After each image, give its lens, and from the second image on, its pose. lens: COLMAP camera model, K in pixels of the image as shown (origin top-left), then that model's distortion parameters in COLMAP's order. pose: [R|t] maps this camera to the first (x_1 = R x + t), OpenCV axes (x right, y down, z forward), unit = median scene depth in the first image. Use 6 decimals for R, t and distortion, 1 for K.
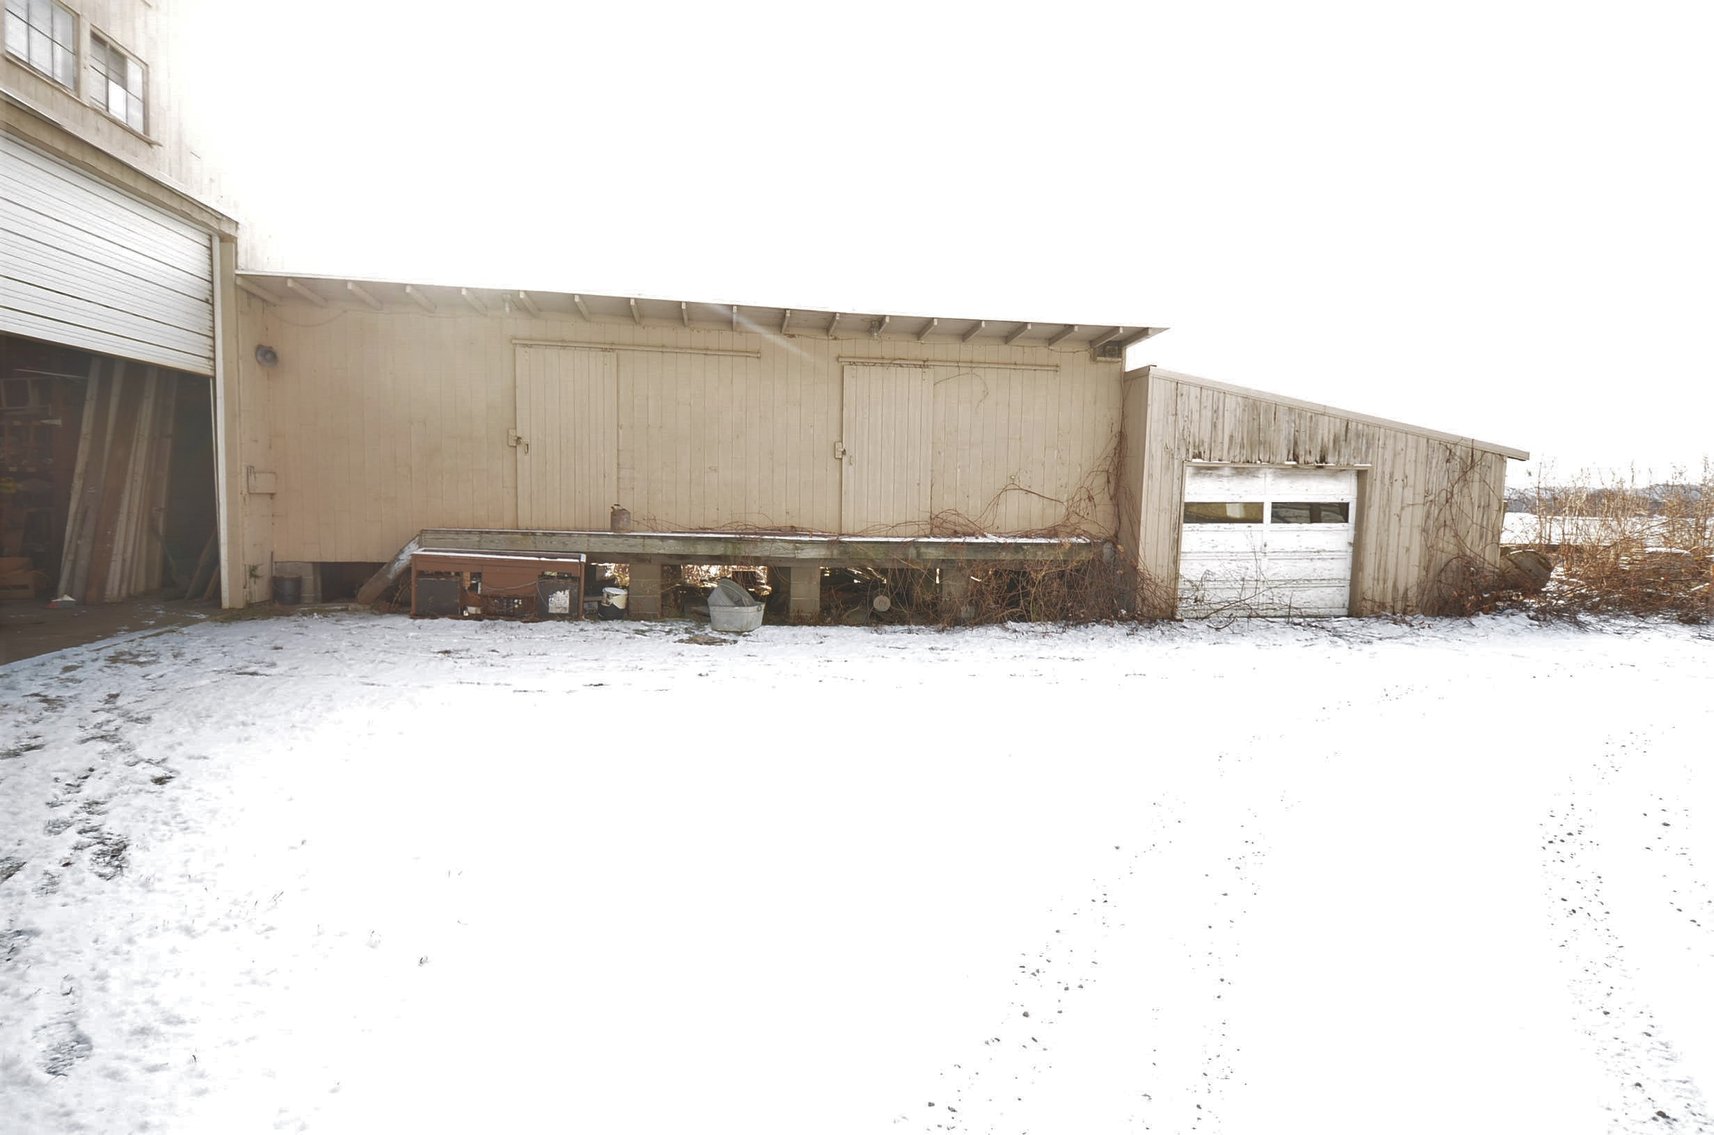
lens RADIAL K [[866.9, 0, 857.0], [0, 866.9, 567.5], [0, 0, 1]] dist [-0.001033, -0.000759]
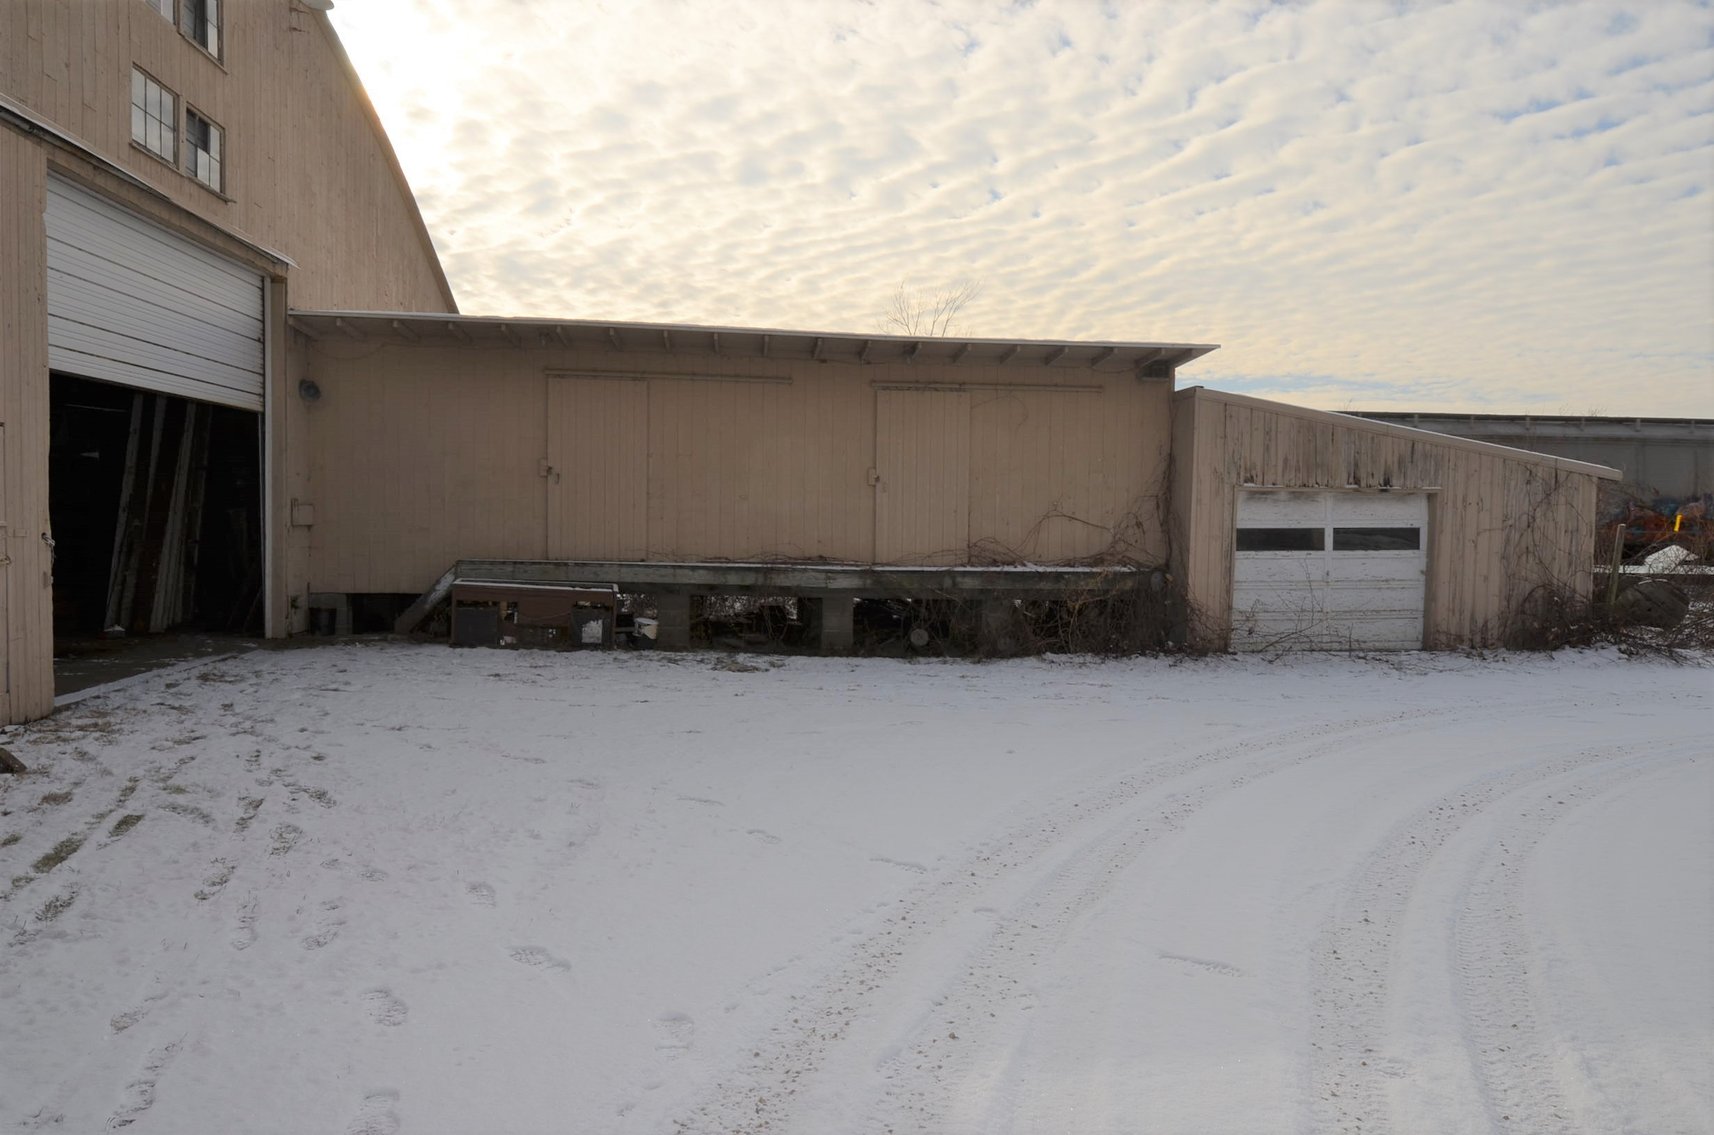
lens RADIAL K [[1095.6, 0, 857.0], [0, 1095.6, 567.5], [0, 0, 1]] dist [-0.000325, 0.000663]
pose [[0.998827, -0.003627, -0.048278, 0.022191], [0.001762, 0.999252, -0.038619, 0.013818], [0.048382, 0.038489, 0.998087, -0.233265]]
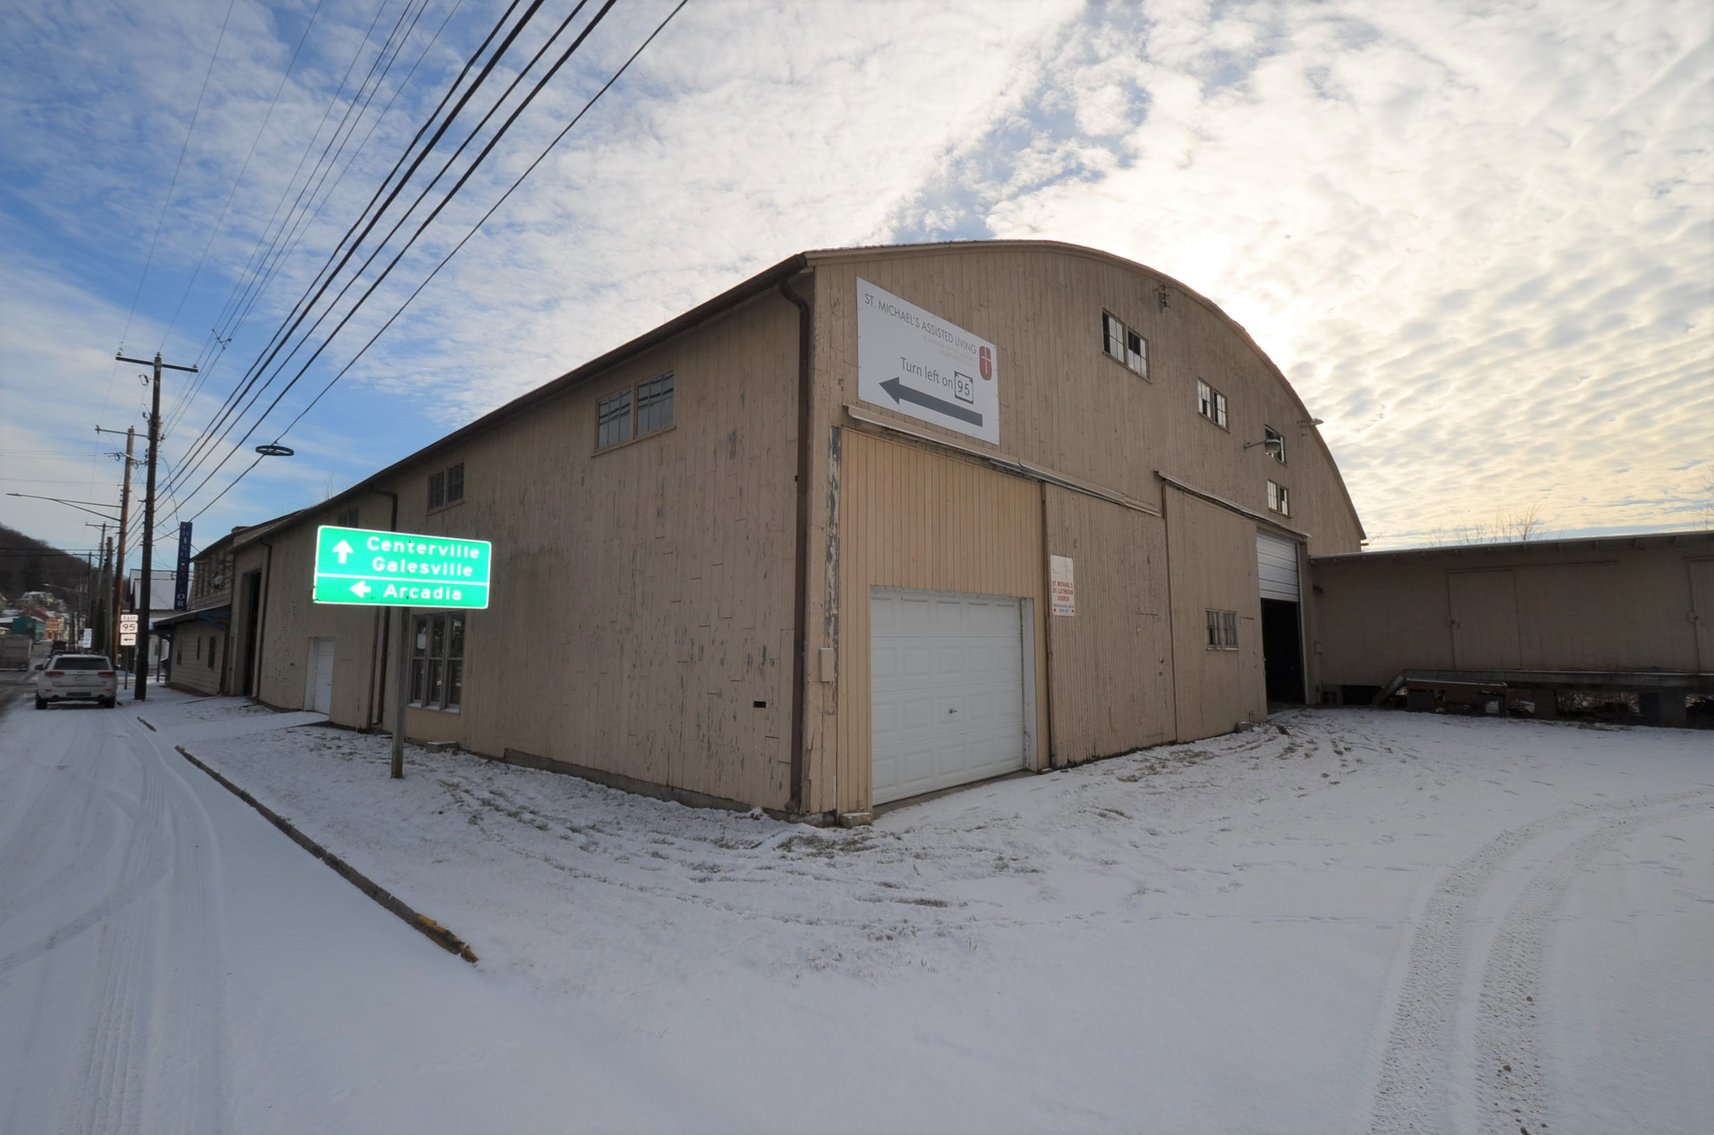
lens RADIAL K [[762.9, 0, 887.0], [0, 762.9, 634.4], [0, 0, 1]] dist [-0.000471, -0.014088]
pose [[0.633285, -0.037281, -0.773020, 0.099626], [-0.044453, 0.995438, -0.084425, 0.074270], [0.772641, 0.087828, 0.628739, -0.990644]]
